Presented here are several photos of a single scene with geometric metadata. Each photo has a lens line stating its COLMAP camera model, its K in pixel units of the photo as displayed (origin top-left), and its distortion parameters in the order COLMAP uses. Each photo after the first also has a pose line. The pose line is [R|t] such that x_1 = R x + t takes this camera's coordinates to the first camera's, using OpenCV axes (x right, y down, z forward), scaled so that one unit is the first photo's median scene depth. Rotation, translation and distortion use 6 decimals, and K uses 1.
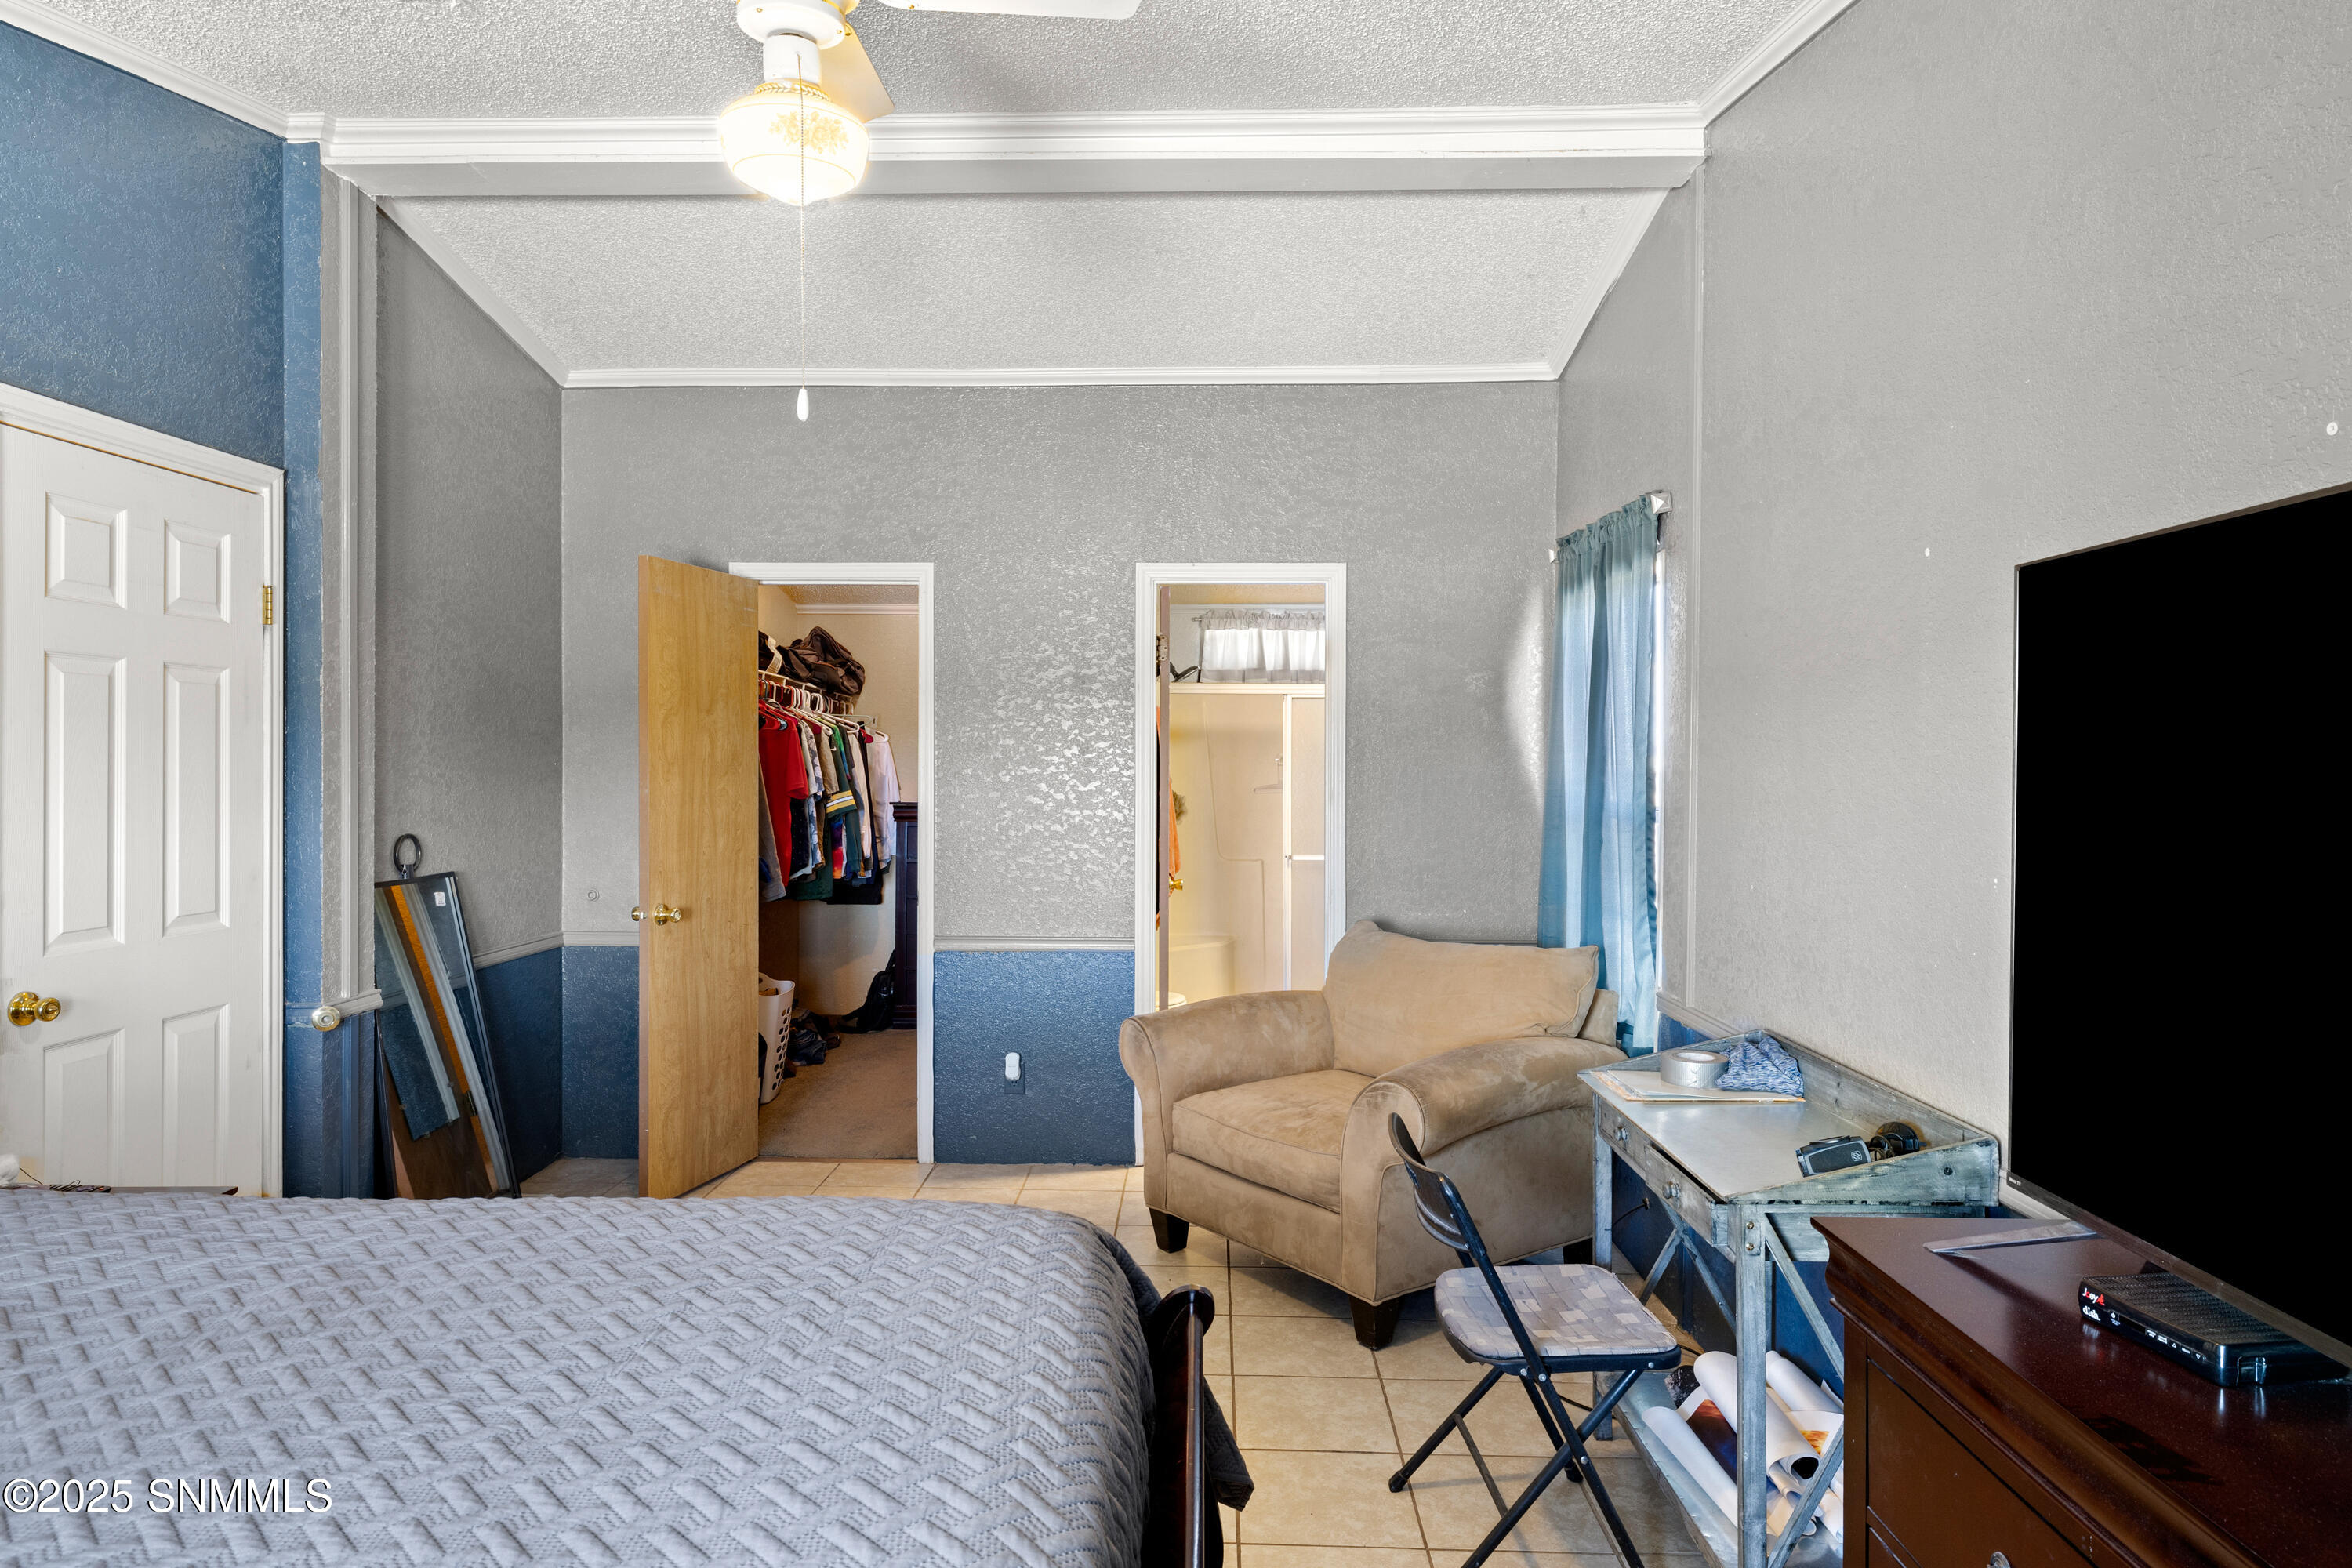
lens RADIAL K [[1344.2, 0, 1177.5], [0, 1344.2, 779.2], [0, 0, 1]] dist [0.002724, 0.000762]
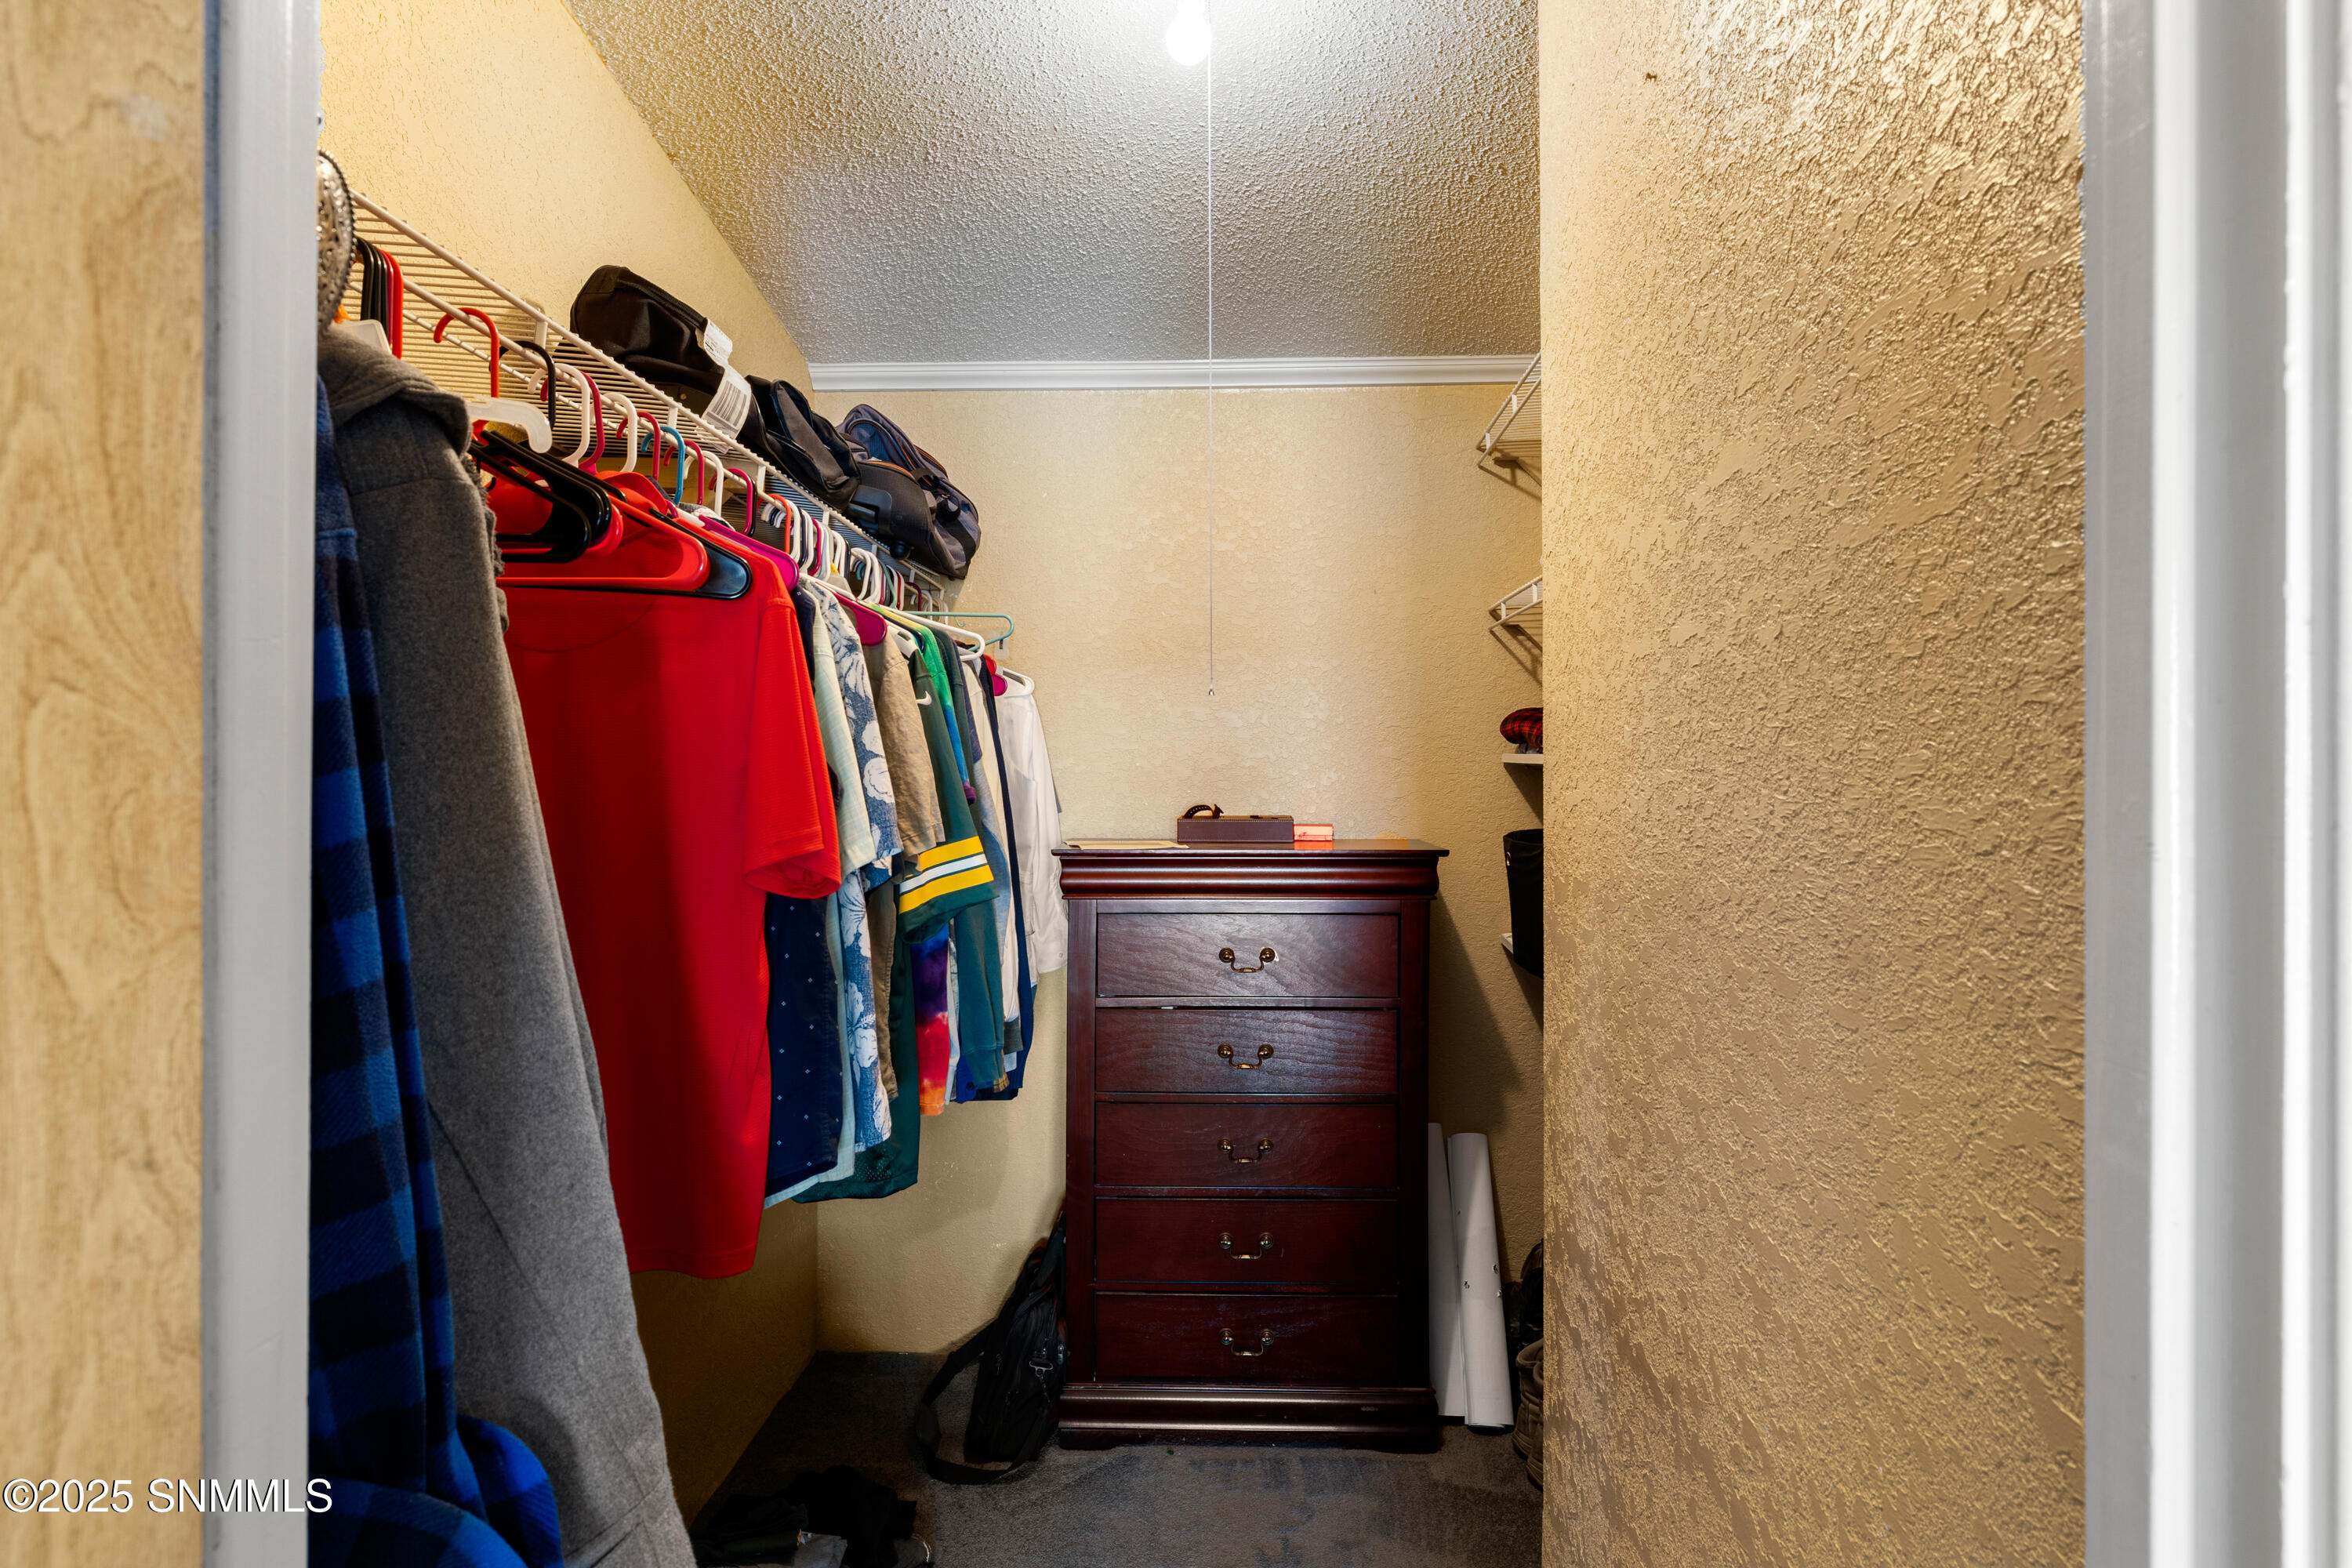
lens RADIAL K [[1344.2, 0, 1177.2], [0, 1344.2, 776.5], [0, 0, 1]] dist [0.002724, 0.000762]
pose [[0.999741, -0.001021, -0.022749, -0.192155], [0.001151, 0.999983, 0.005685, -0.006869], [0.022743, -0.005709, 0.999725, 0.700886]]
